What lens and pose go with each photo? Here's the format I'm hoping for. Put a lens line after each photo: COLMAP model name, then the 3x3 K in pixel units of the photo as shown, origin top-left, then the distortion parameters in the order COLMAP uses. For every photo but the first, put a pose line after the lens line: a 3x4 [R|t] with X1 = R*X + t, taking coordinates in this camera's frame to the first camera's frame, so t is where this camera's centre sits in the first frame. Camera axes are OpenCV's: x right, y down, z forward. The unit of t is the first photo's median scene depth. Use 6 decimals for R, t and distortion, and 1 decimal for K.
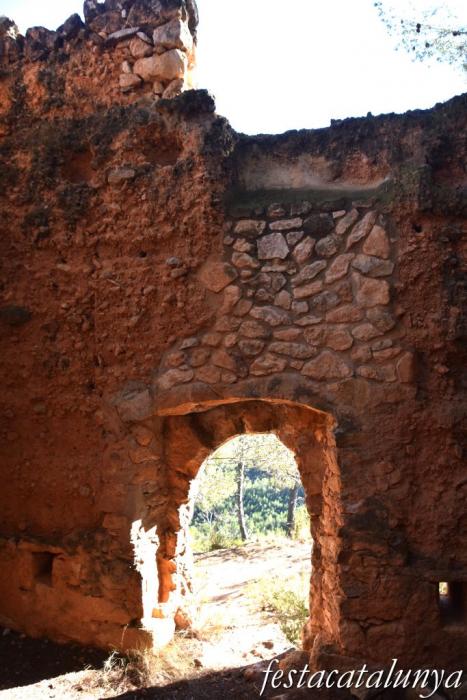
lens RADIAL K [[544.9, 0, 231.3], [0, 544.9, 354.6], [0, 0, 1]] dist [-0.160956, 0.104506]
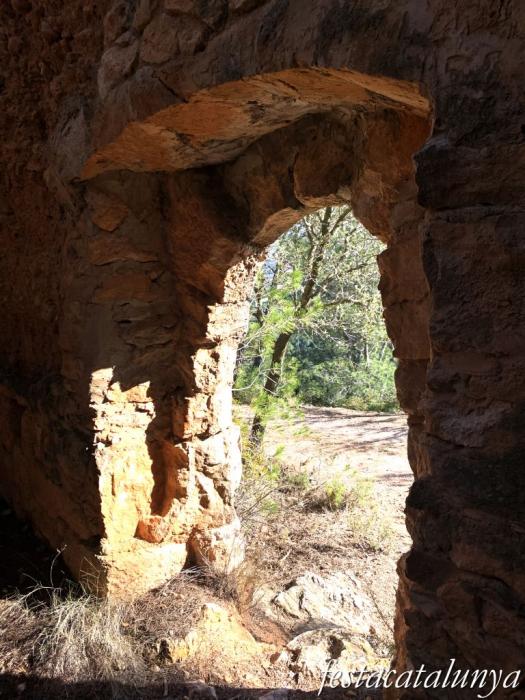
lens RADIAL K [[536.3, 0, 253.2], [0, 536.3, 345.6], [0, 0, 1]] dist [0.099621, -0.134089]
pose [[0.858980, 0.101790, -0.501789, 0.238939], [0.043514, 0.961980, 0.269630, 0.143362], [0.510157, -0.253442, 0.821893, 0.629536]]
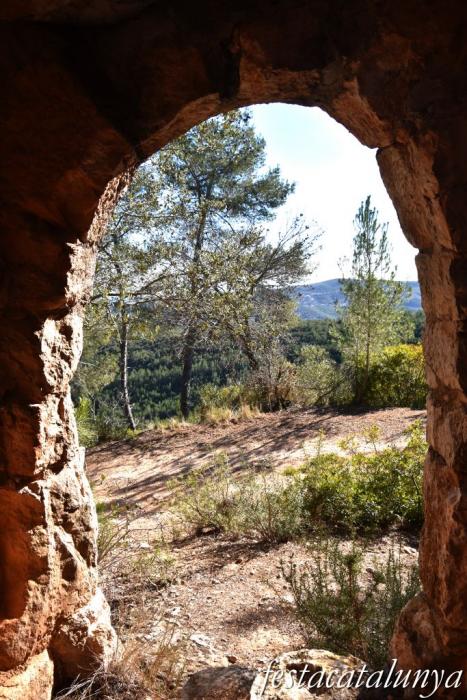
lens RADIAL K [[544.9, 0, 231.3], [0, 544.9, 354.6], [0, 0, 1]] dist [-0.160956, 0.104506]
pose [[0.973195, -0.046884, 0.225150, -0.061548], [0.001228, 0.980045, 0.198773, 0.253400], [-0.229976, -0.193169, 0.953833, 0.710729]]
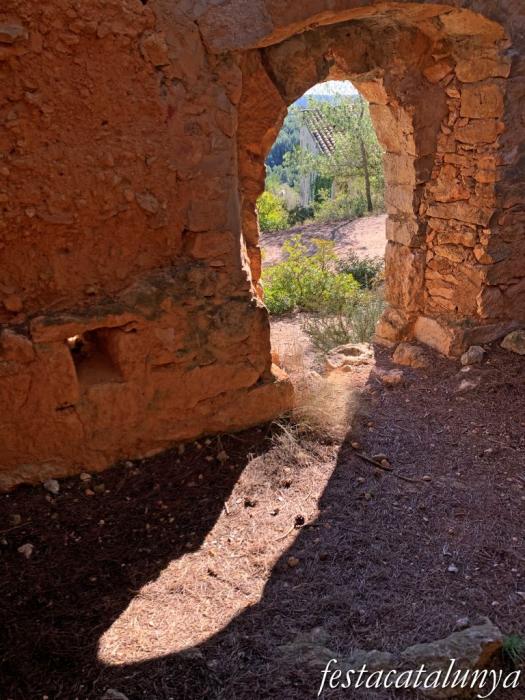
lens RADIAL K [[533.8, 0, 261.6], [0, 533.8, 351.0], [0, 0, 1]] dist [0.008680, -0.003623]
pose [[0.748339, -0.319995, 0.581027, -0.574159], [0.008824, 0.880667, 0.473654, 0.134164], [-0.663258, -0.349326, 0.661861, 0.521611]]
